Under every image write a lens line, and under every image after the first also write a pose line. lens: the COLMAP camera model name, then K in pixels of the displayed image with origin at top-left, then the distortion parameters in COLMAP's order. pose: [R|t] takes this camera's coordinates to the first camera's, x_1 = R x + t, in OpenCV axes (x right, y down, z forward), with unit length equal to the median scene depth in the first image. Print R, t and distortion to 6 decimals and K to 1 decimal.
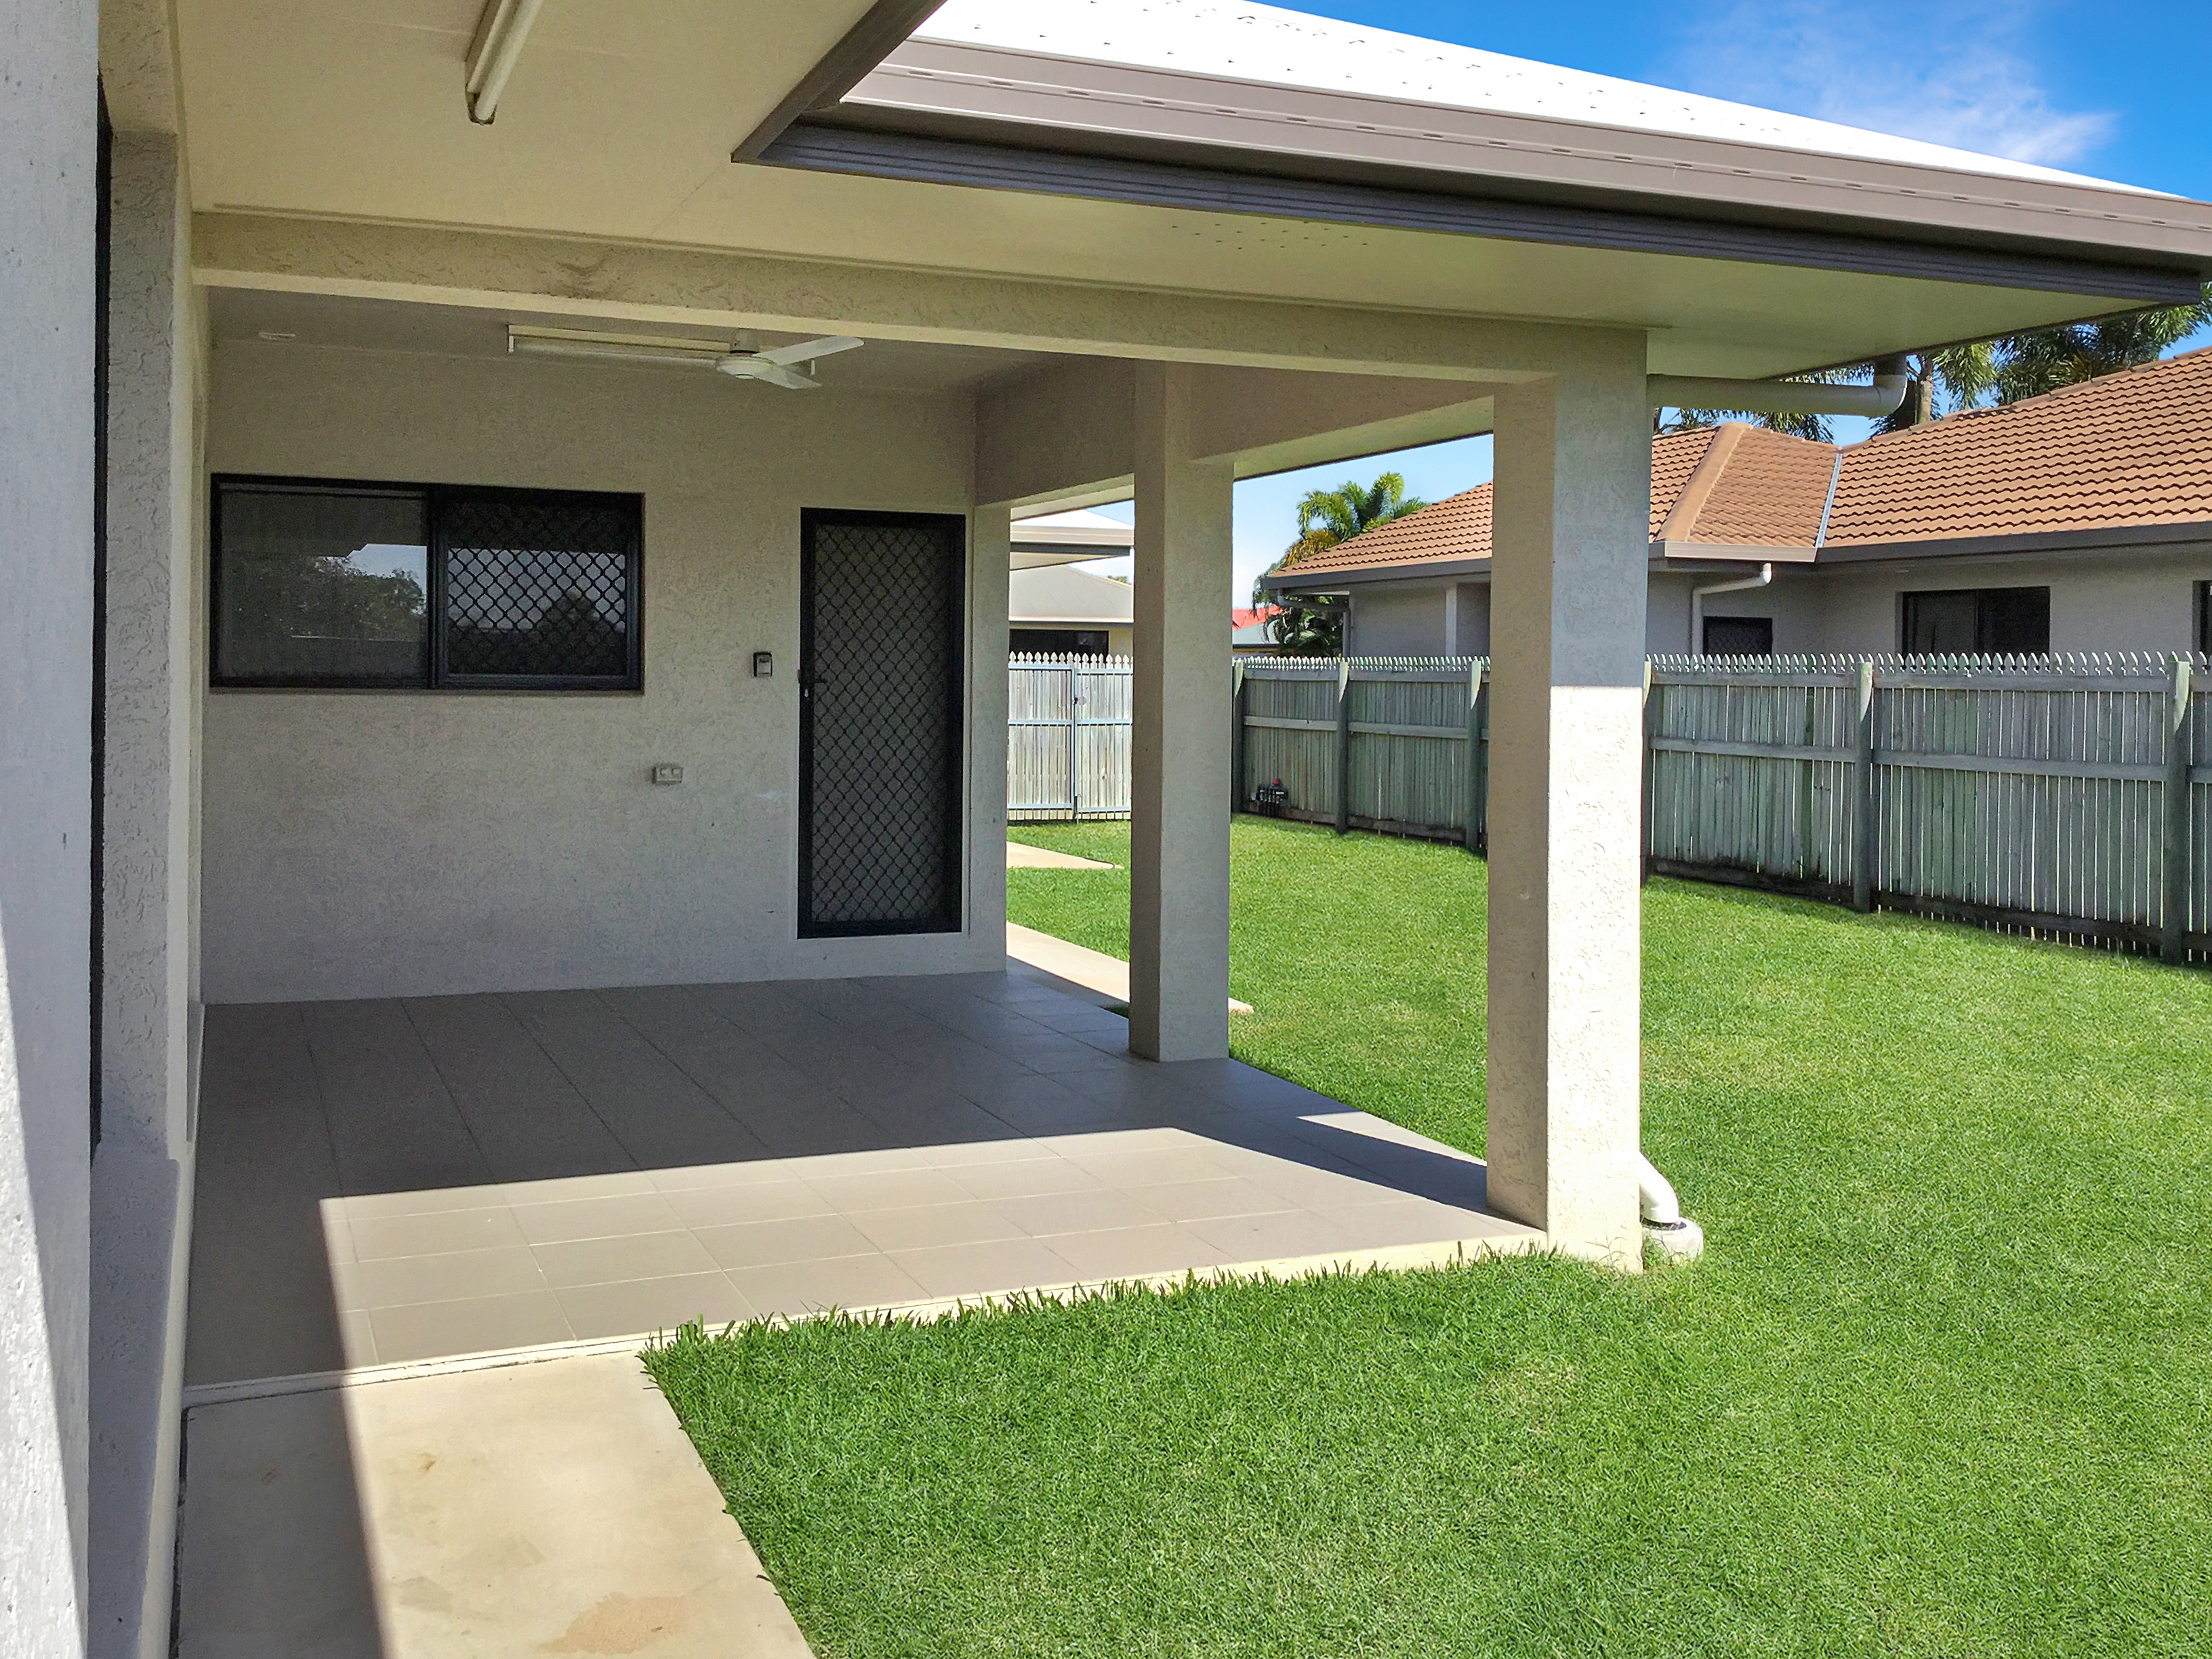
lens RADIAL K [[2071.3, 0, 1106.1], [0, 2071.3, 687.5], [0, 0, 1]] dist [0.103751, -0.002105]
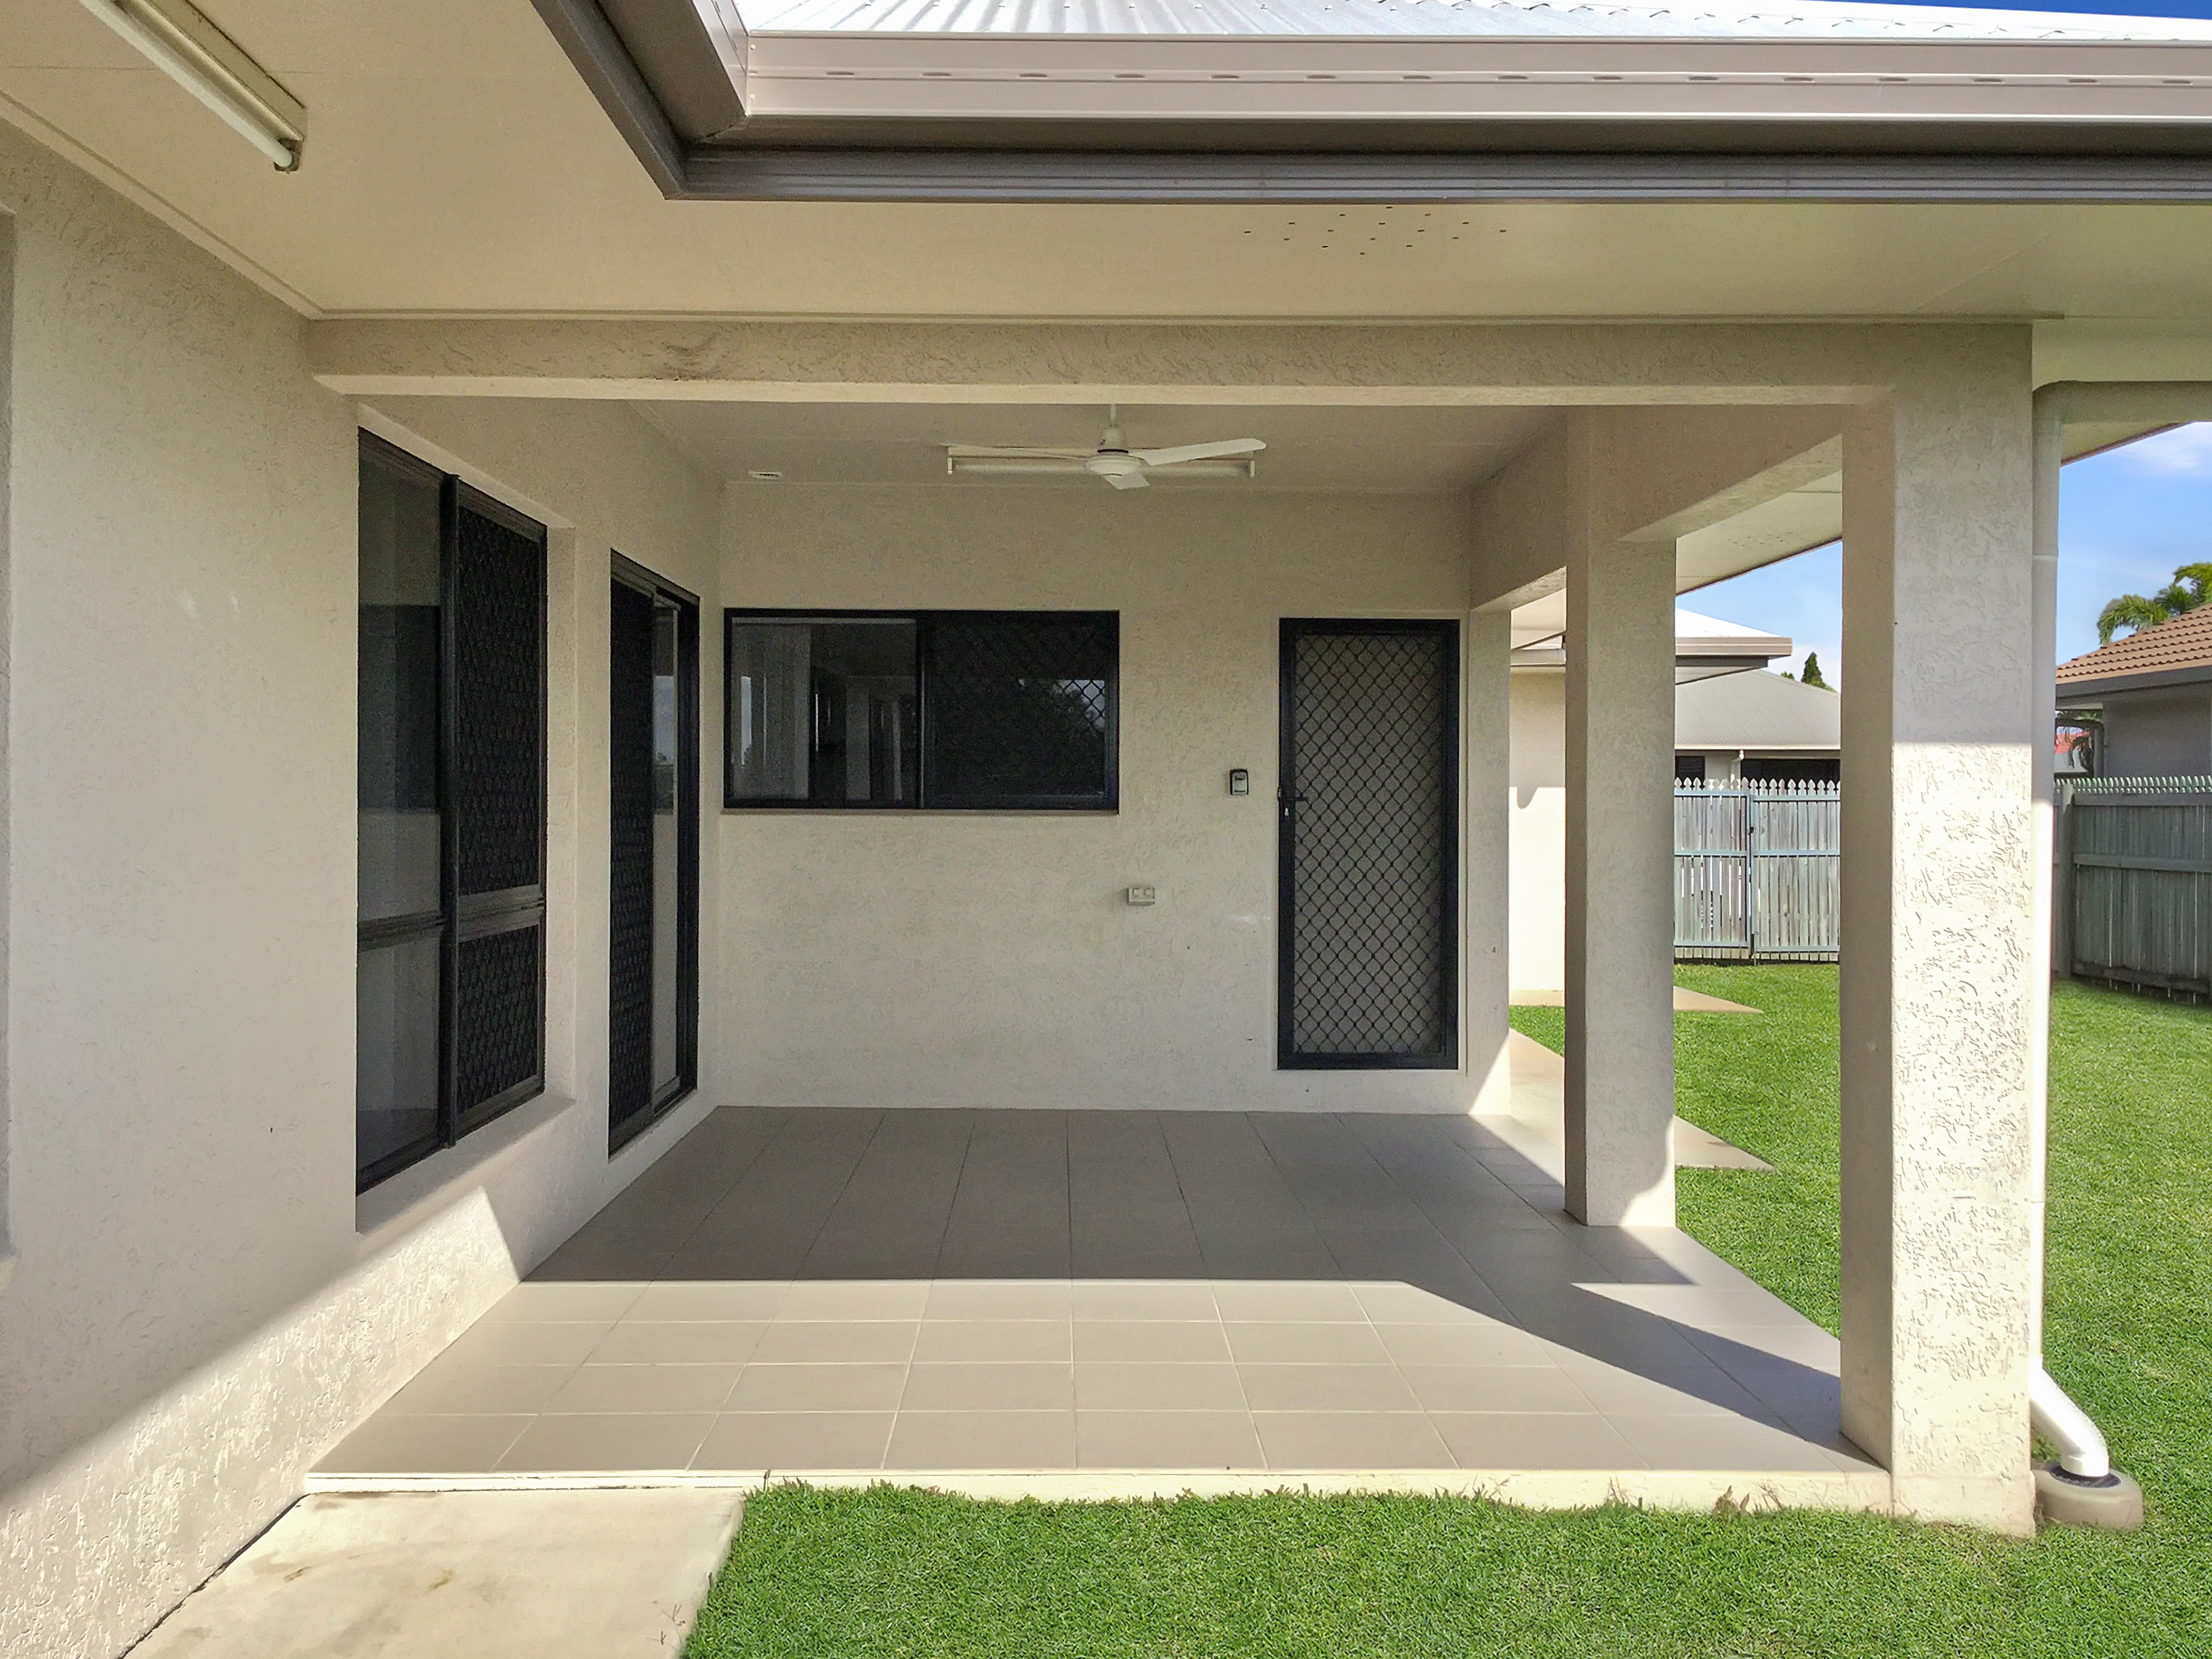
lens RADIAL K [[2056.6, 0, 1105.1], [0, 2056.6, 780.0], [0, 0, 1]] dist [0.100477, -0.186897]
pose [[0.929436, -0.010786, -0.368825, 0.128866], [0.002643, 0.999742, -0.022577, 0.009235], [0.368973, 0.020009, 0.929225, 0.089151]]
